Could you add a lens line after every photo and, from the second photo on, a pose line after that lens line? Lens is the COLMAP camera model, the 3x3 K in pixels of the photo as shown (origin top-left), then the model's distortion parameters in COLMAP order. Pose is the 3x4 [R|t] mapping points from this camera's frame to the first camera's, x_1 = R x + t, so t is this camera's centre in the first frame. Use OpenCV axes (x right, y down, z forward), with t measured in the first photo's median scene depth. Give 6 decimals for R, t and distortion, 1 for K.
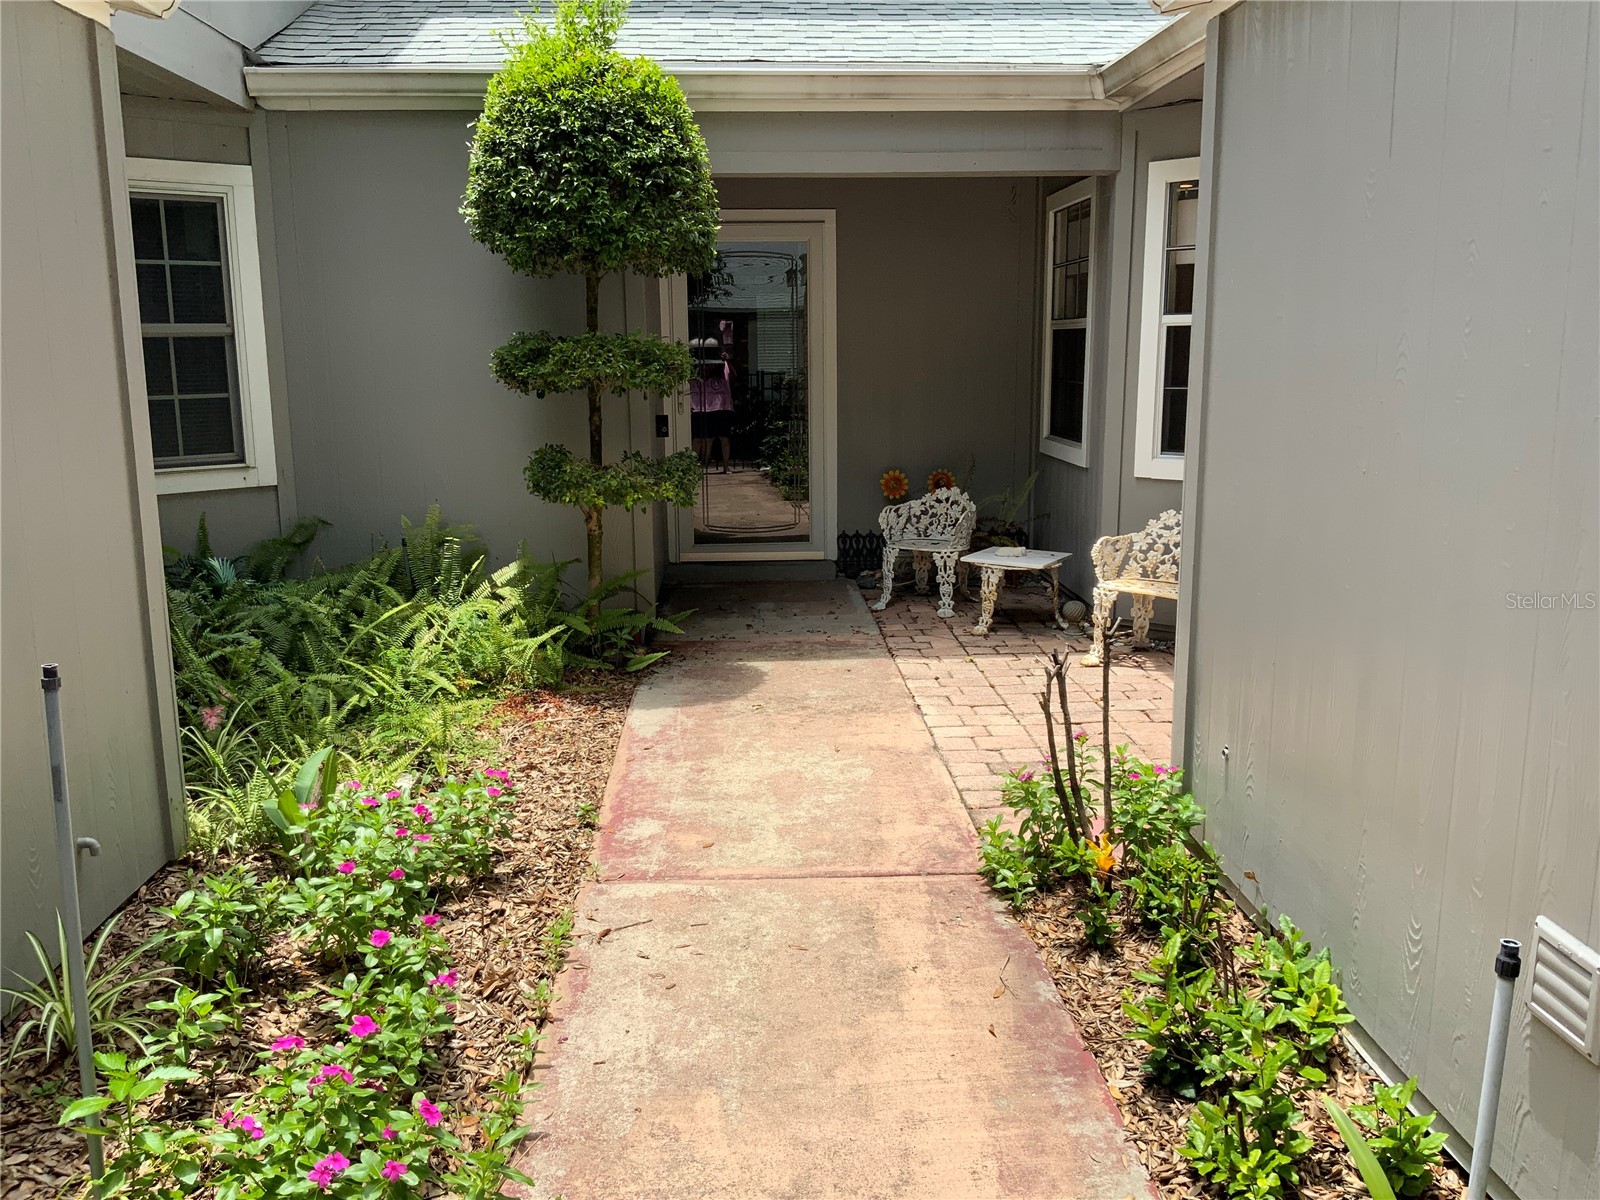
lens RADIAL K [[1326.5, 0, 800.0], [0, 1326.5, 600.0], [0, 0, 1]] dist [0.141105, -0.301170]
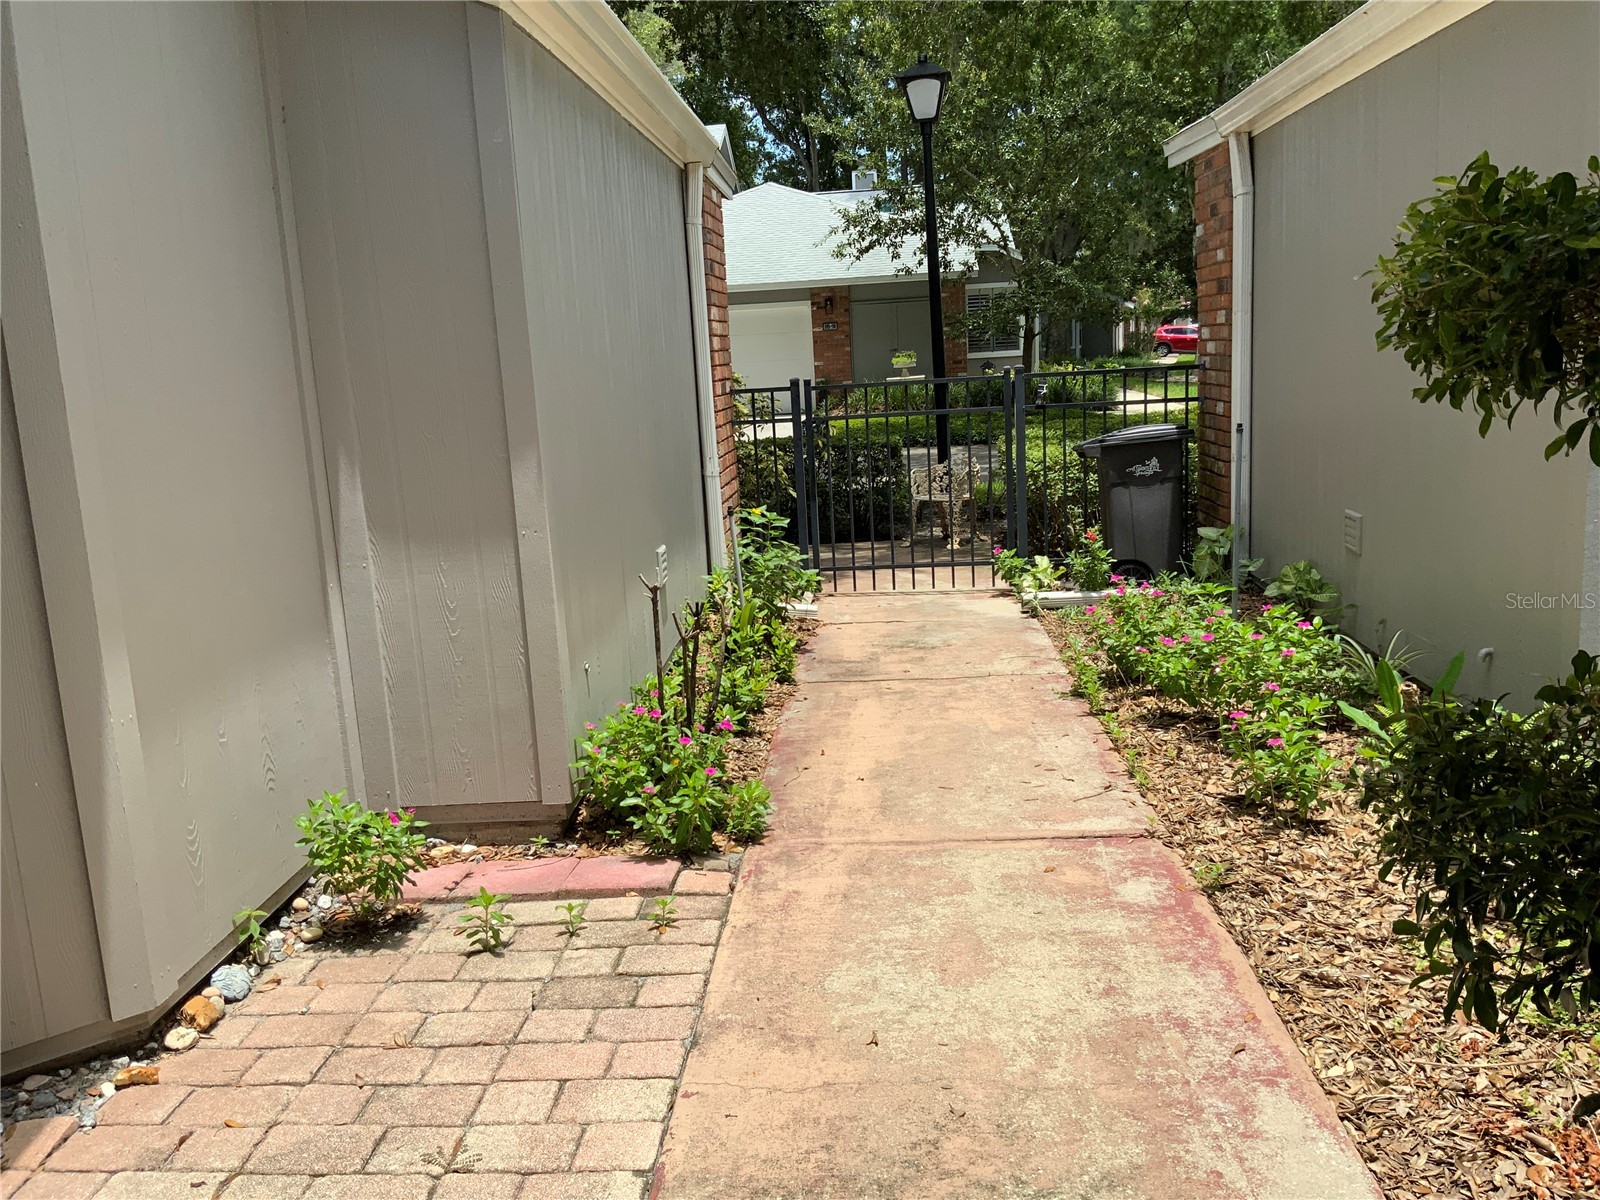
lens RADIAL K [[1326.5, 0, 800.0], [0, 1326.5, 600.0], [0, 0, 1]] dist [0.141105, -0.301170]
pose [[-0.992170, 0.039088, 0.118618, -0.016122], [0.080284, 0.927143, 0.366006, -0.289404], [-0.095669, 0.372664, -0.923022, 1.622854]]
